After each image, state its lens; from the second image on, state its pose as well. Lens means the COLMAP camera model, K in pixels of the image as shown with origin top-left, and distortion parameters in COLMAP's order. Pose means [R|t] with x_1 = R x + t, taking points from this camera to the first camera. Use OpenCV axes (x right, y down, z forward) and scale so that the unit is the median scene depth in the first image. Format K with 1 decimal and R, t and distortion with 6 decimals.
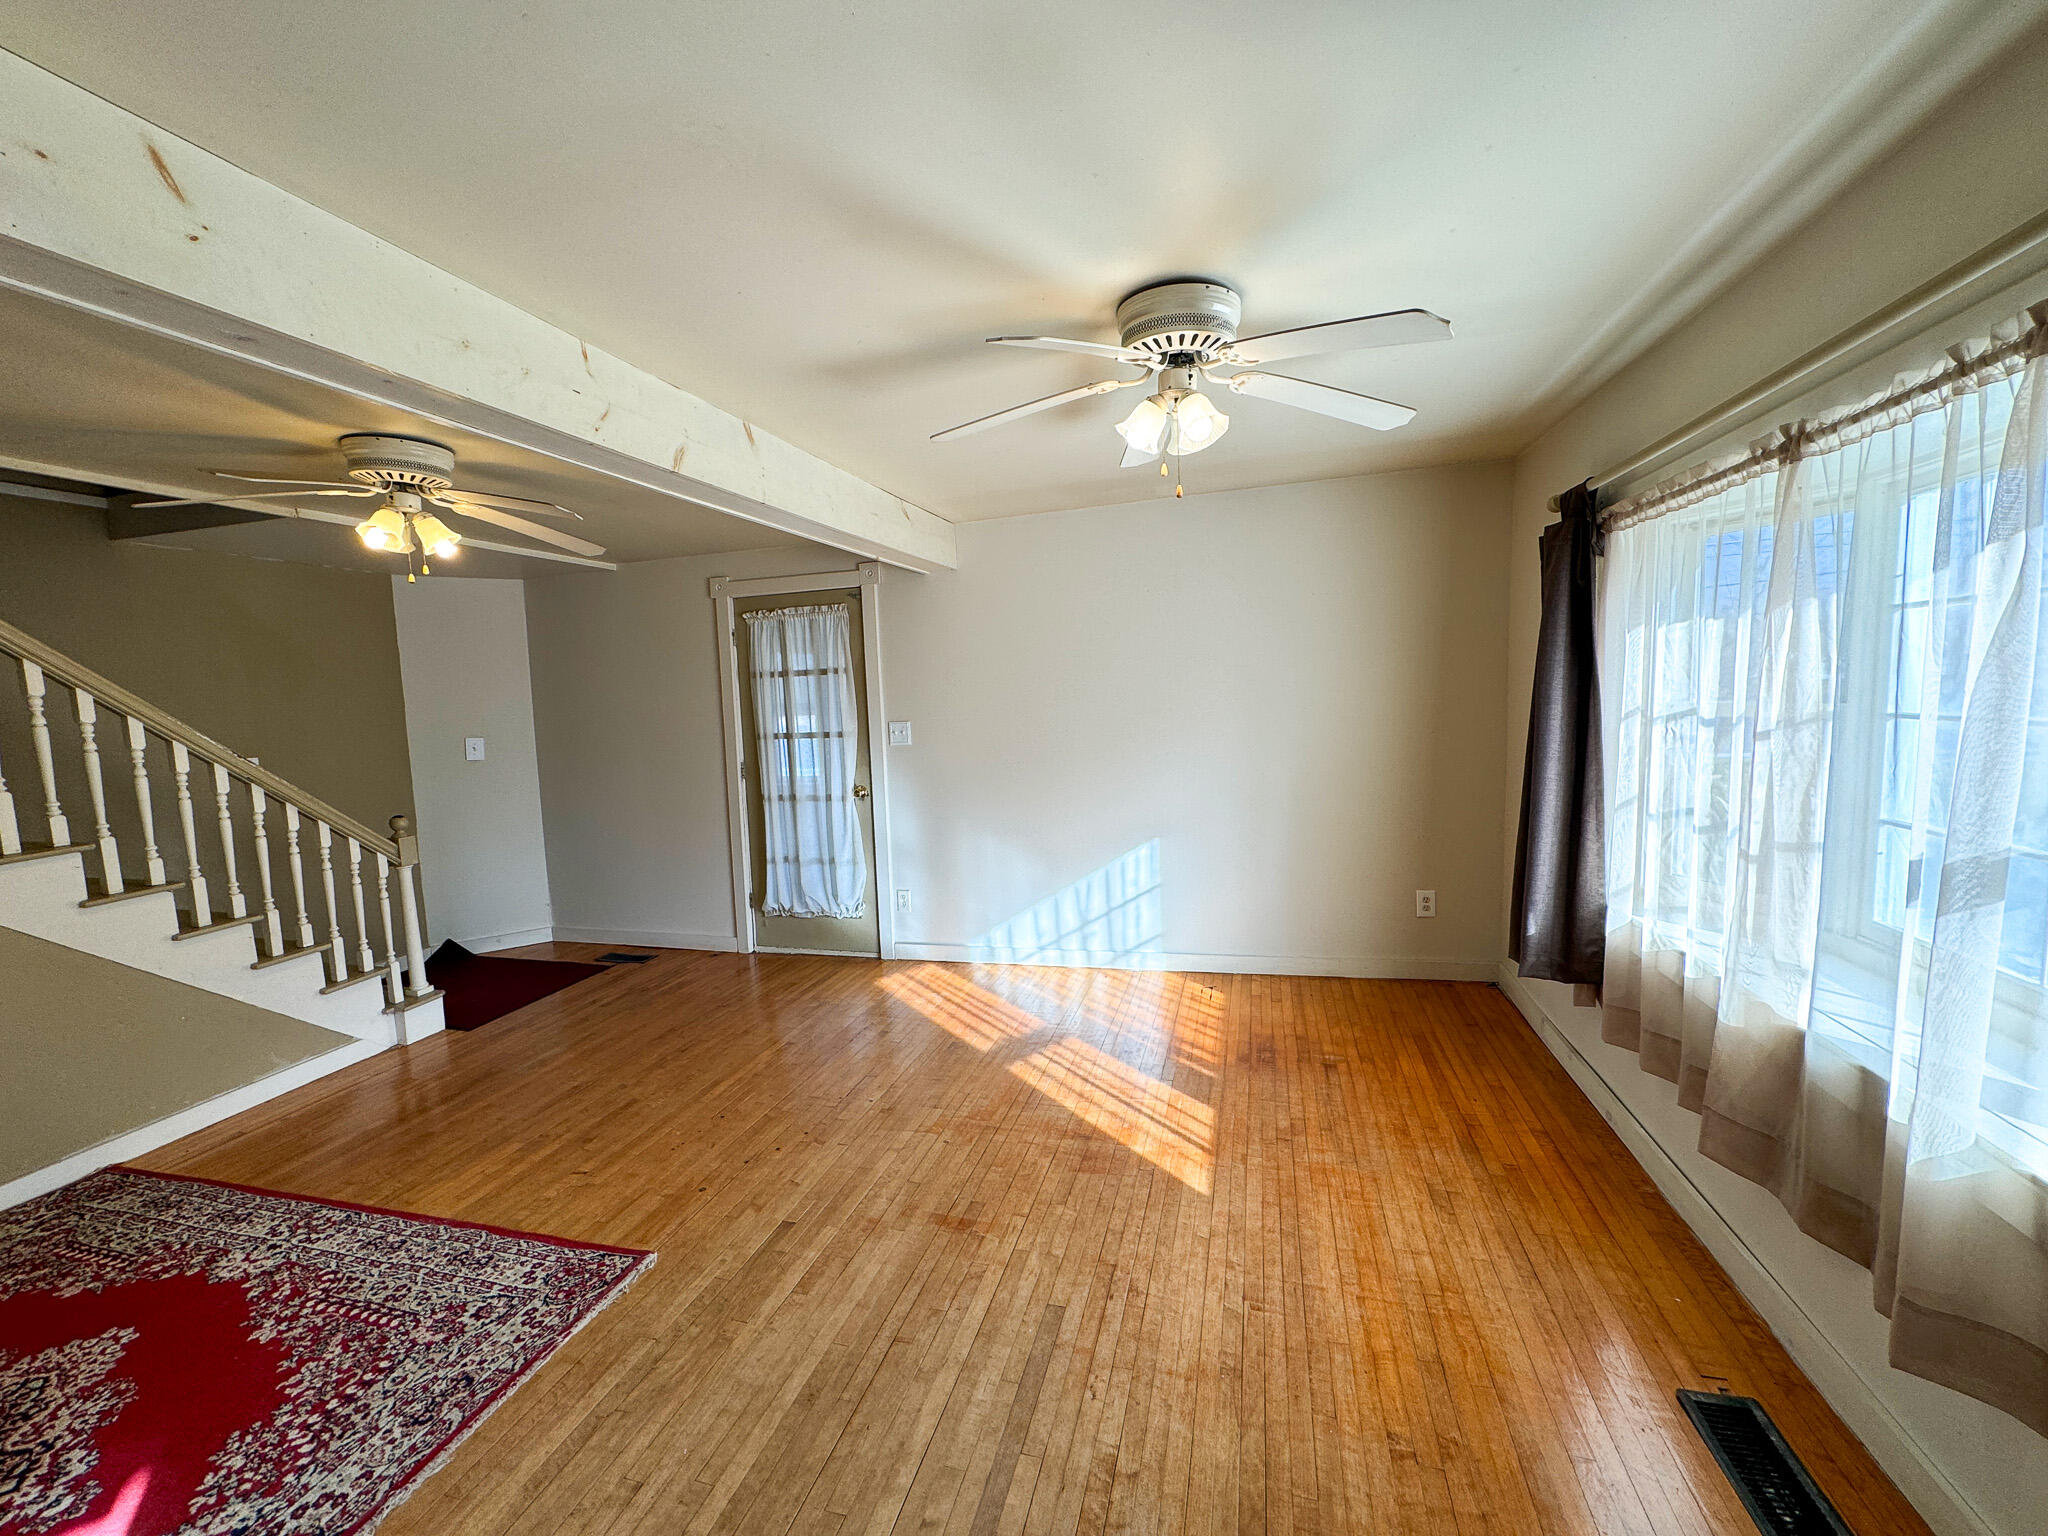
lens RADIAL K [[810.1, 0, 1026.4], [0, 810.1, 767.0], [0, 0, 1]] dist [-0.002587, 0.000971]
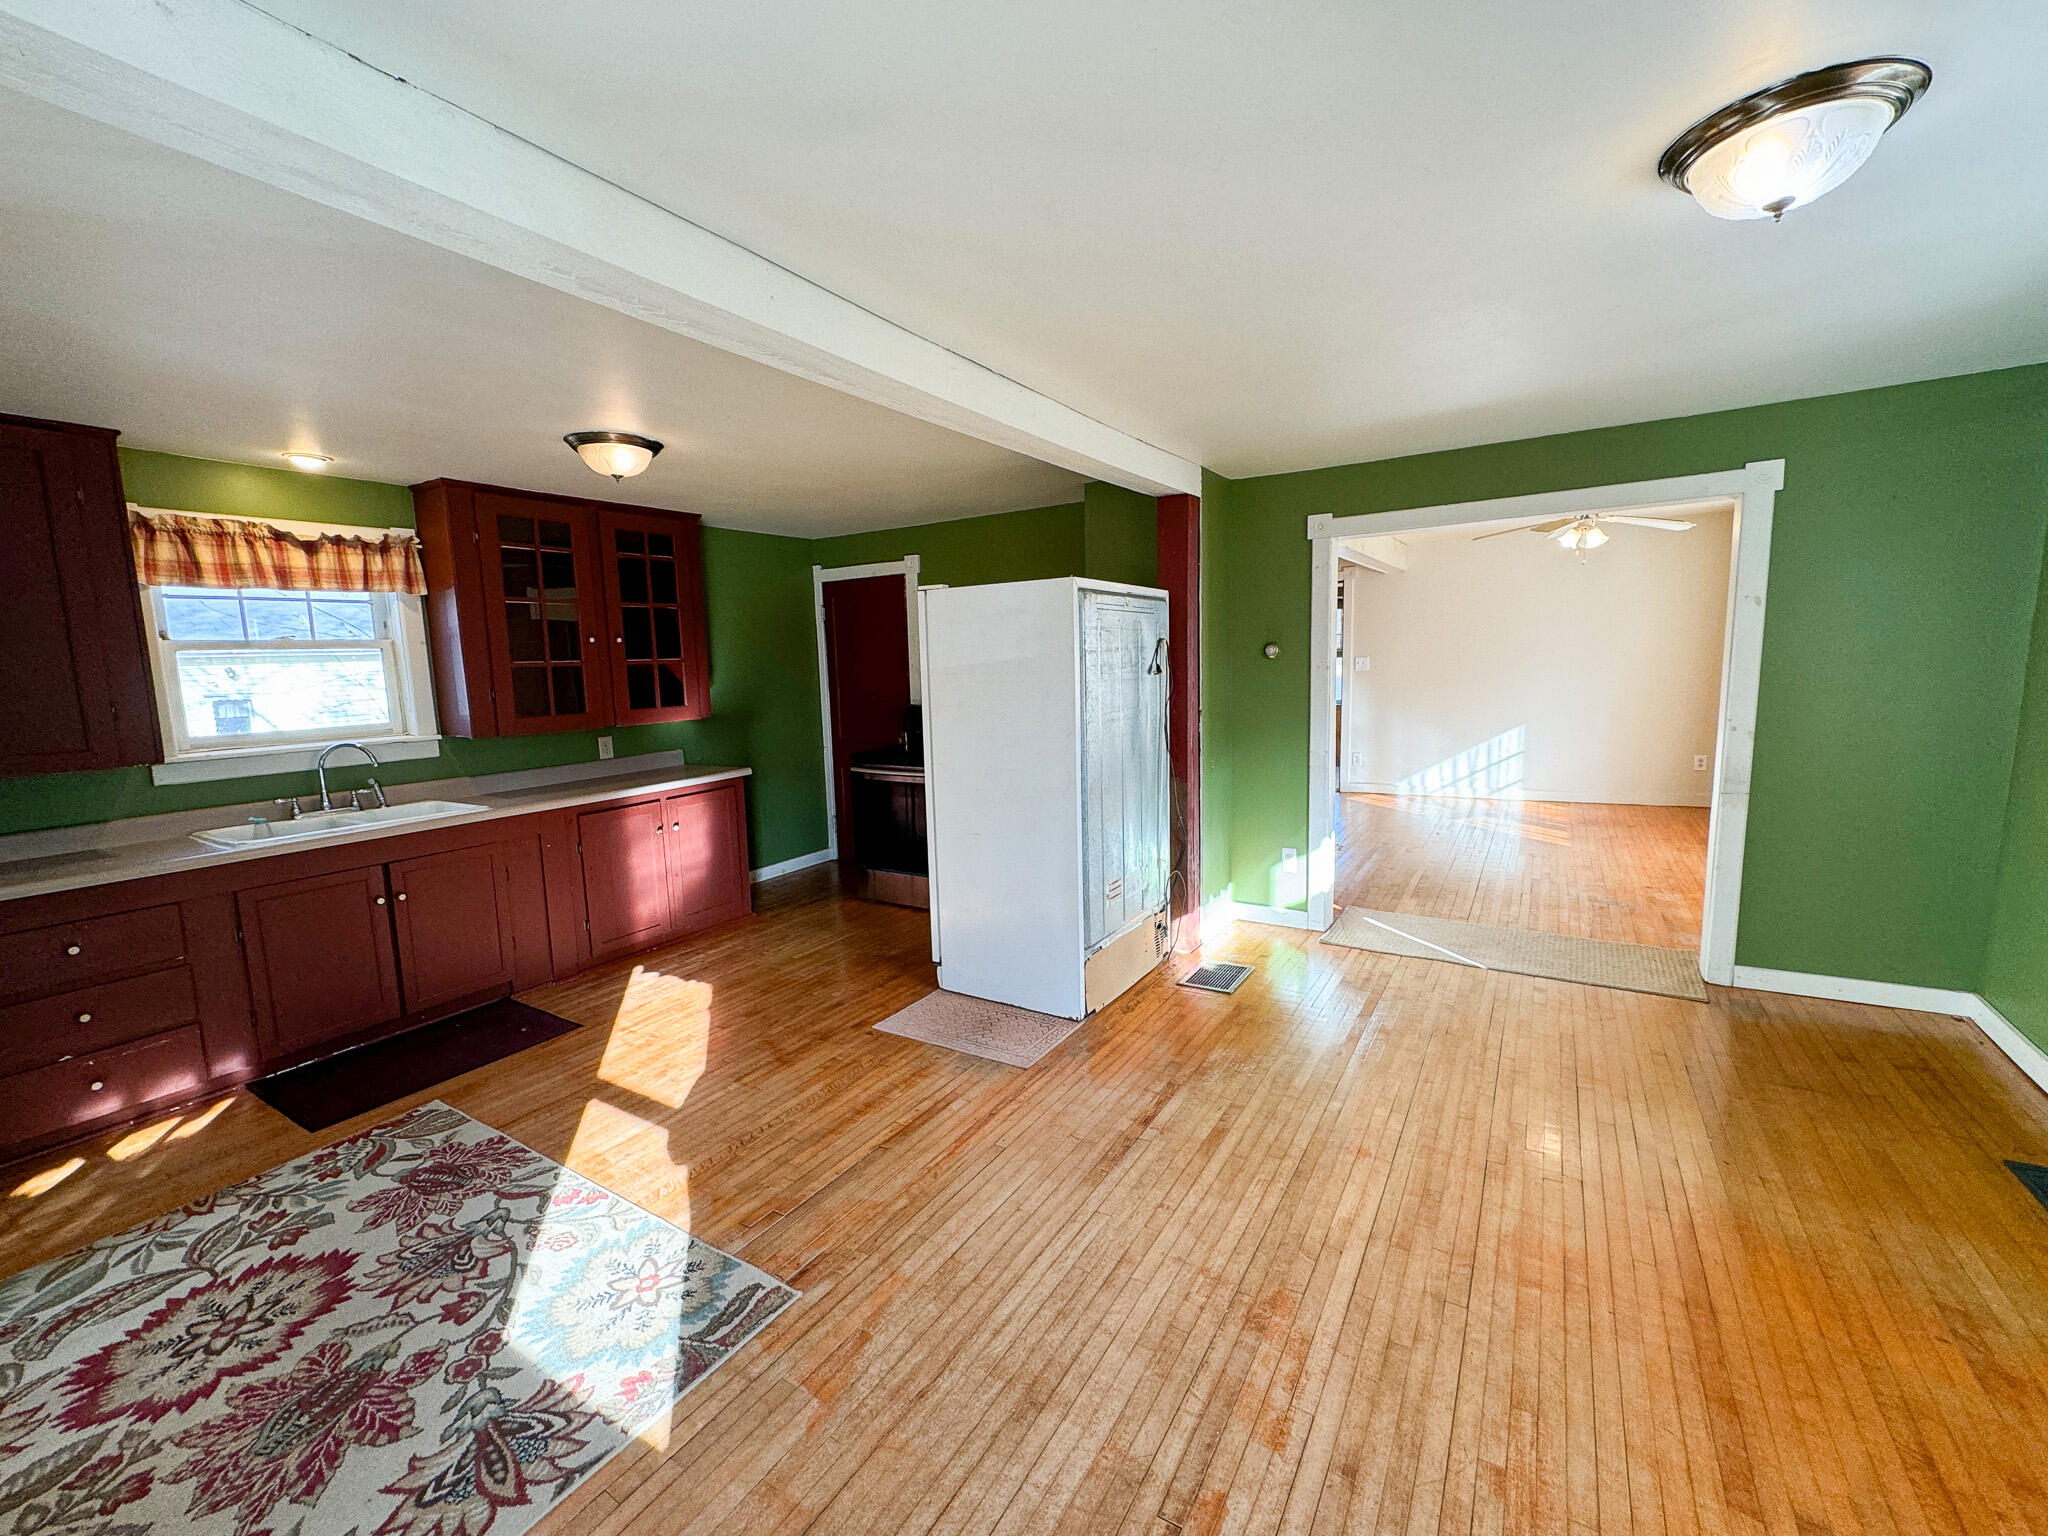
lens RADIAL K [[833.6, 0, 1022.2], [0, 833.6, 768.2], [0, 0, 1]] dist [-0.000588, 0.000262]
pose [[0.959378, 0.048562, -0.277914, -0.439120], [-0.034628, 0.997895, 0.054830, 0.141451], [0.279991, -0.042979, 0.959040, -1.219534]]
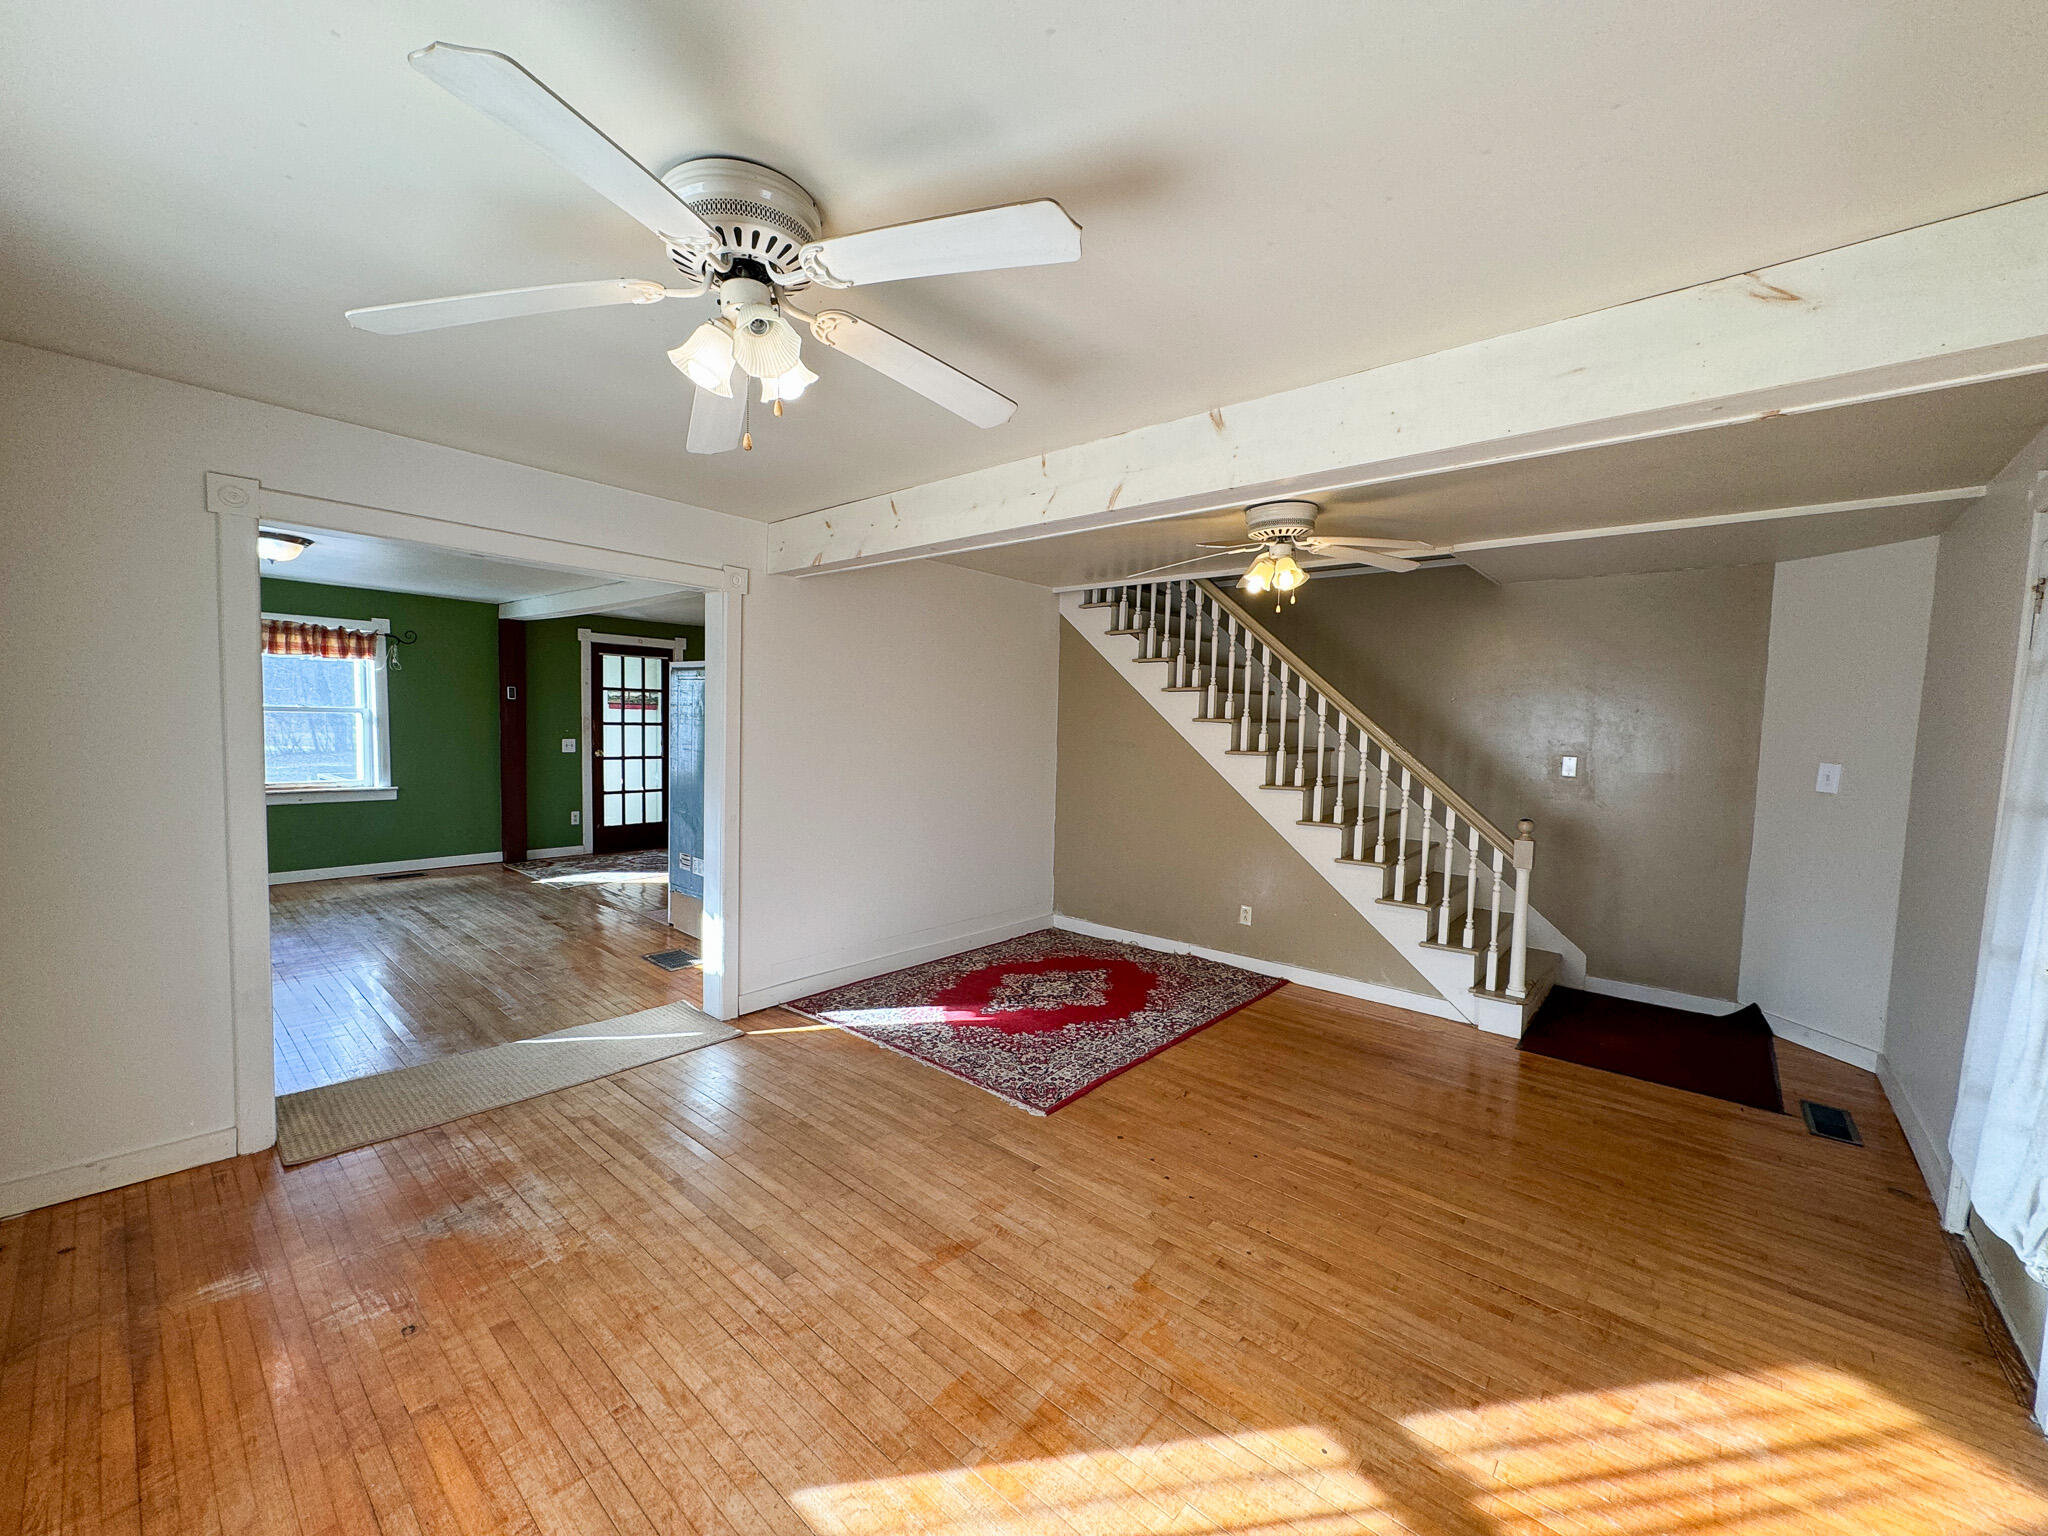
lens RADIAL K [[810.1, 0, 1020.1], [0, 810.1, 766.6], [0, 0, 1]] dist [-0.002587, 0.000971]
pose [[-0.424468, 0.085549, -0.901393, 0.442620], [-0.094201, 0.985951, 0.137934, -0.092066], [0.900530, 0.143461, -0.410446, 0.881285]]
